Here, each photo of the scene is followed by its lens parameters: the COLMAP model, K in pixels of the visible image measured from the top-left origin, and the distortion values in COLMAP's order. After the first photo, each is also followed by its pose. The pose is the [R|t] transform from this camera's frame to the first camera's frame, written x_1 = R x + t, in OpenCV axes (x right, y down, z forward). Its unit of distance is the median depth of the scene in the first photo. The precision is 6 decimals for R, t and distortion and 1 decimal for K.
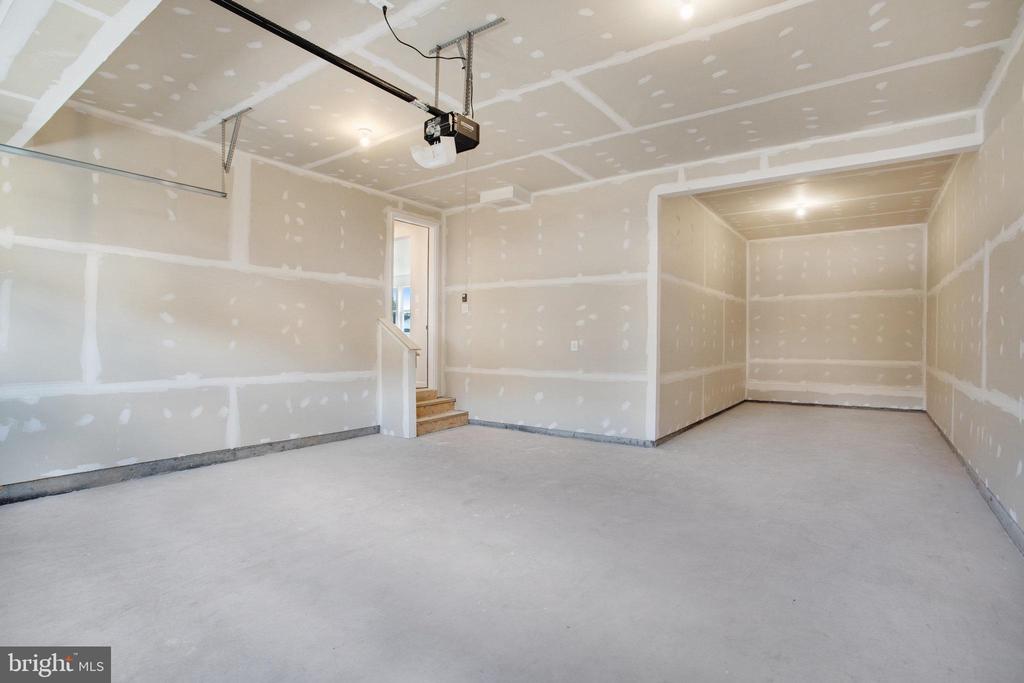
lens RADIAL K [[526.1, 0, 513.4], [0, 526.1, 320.9], [0, 0, 1]] dist [-0.001898, -0.000073]
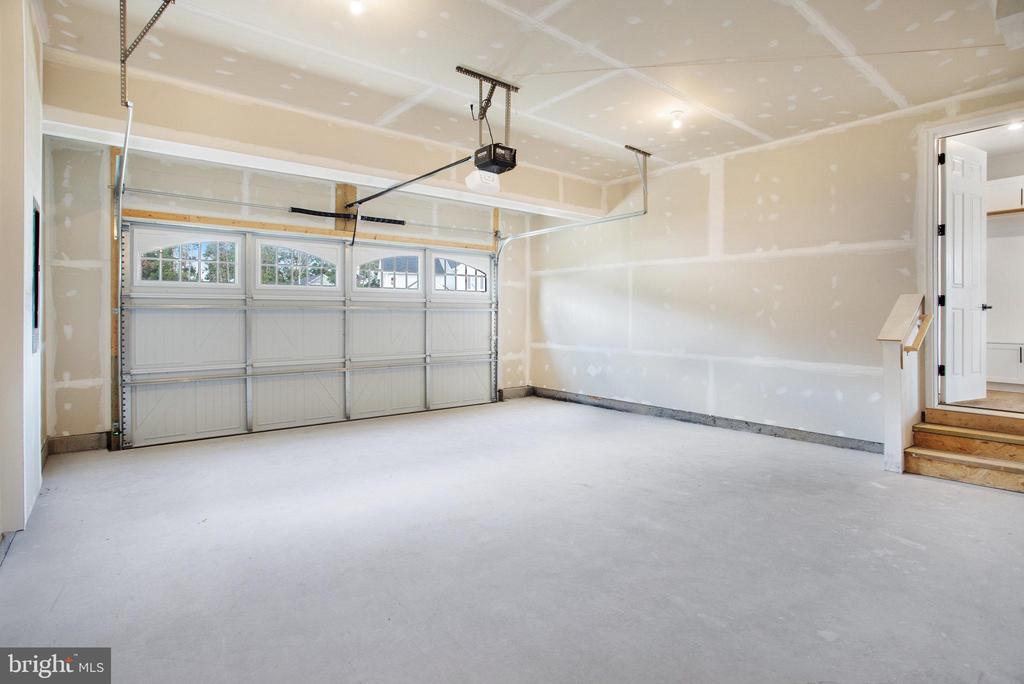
lens RADIAL K [[526.1, 0, 513.4], [0, 526.1, 321.4], [0, 0, 1]] dist [-0.001898, -0.000073]
pose [[-0.247349, 0.002402, -0.968923, 0.642005], [0.028115, 0.999594, -0.004699, 0.024442], [0.968518, -0.028404, -0.247316, 0.789449]]
